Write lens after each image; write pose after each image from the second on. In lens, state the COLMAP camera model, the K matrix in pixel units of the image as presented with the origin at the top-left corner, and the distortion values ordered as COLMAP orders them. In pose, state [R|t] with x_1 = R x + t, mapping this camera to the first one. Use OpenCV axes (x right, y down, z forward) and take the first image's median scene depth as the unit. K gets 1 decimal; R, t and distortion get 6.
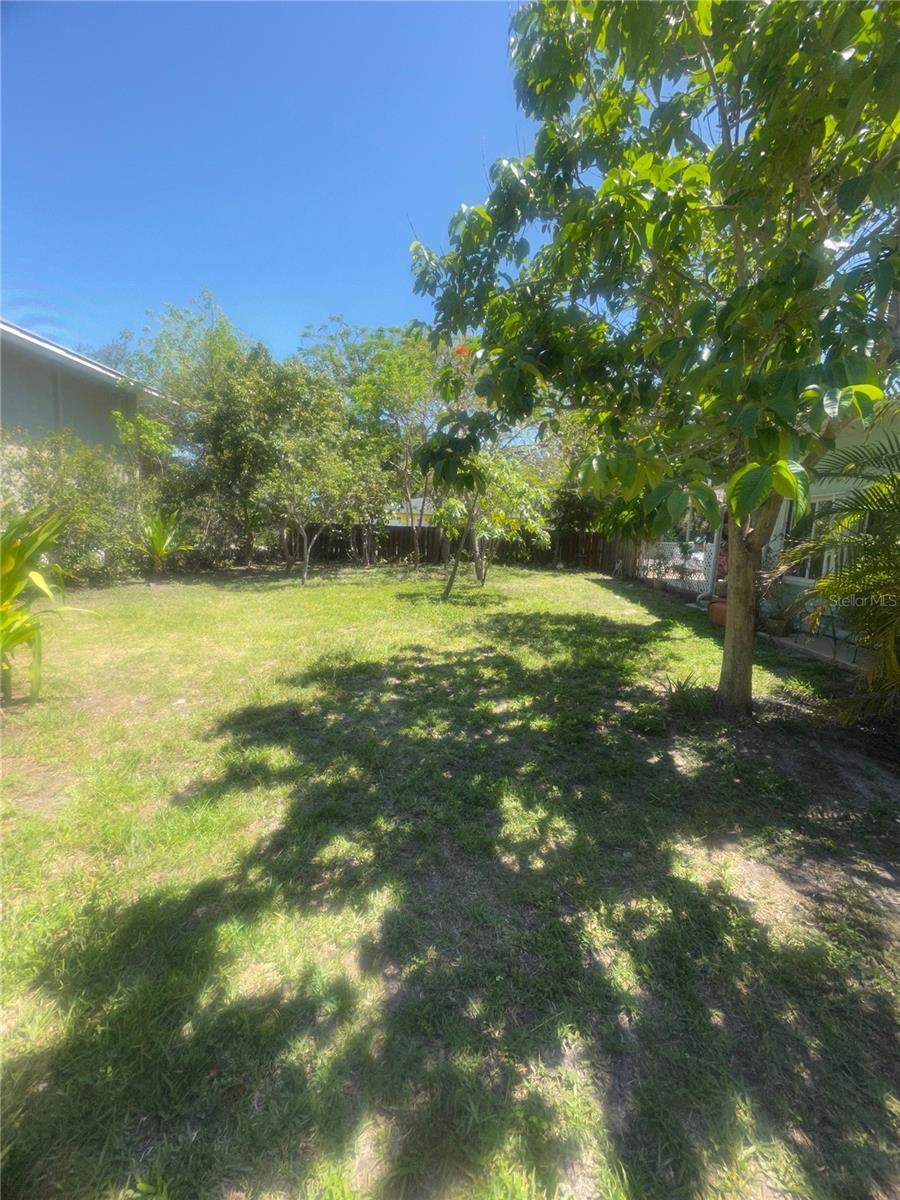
lens RADIAL K [[491.9, 0, 449.3], [0, 491.9, 600.5], [0, 0, 1]] dist [-0.001687, 0.000575]
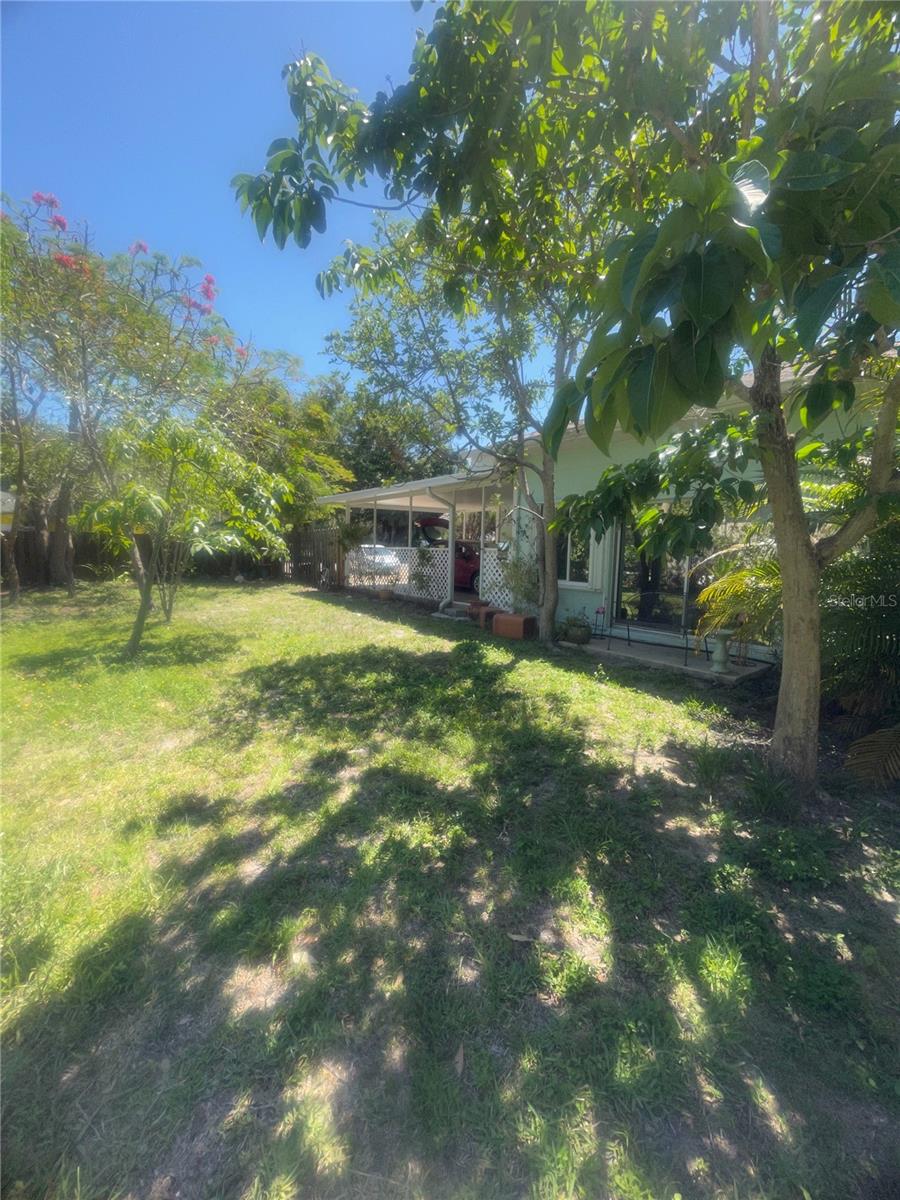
lens RADIAL K [[491.9, 0, 450.6], [0, 491.9, 599.9], [0, 0, 1]] dist [-0.001687, 0.000575]
pose [[0.744986, -0.093950, 0.660431, -0.099252], [0.098360, 0.994682, 0.030546, -0.046858], [-0.659788, 0.042204, 0.750265, 0.311214]]
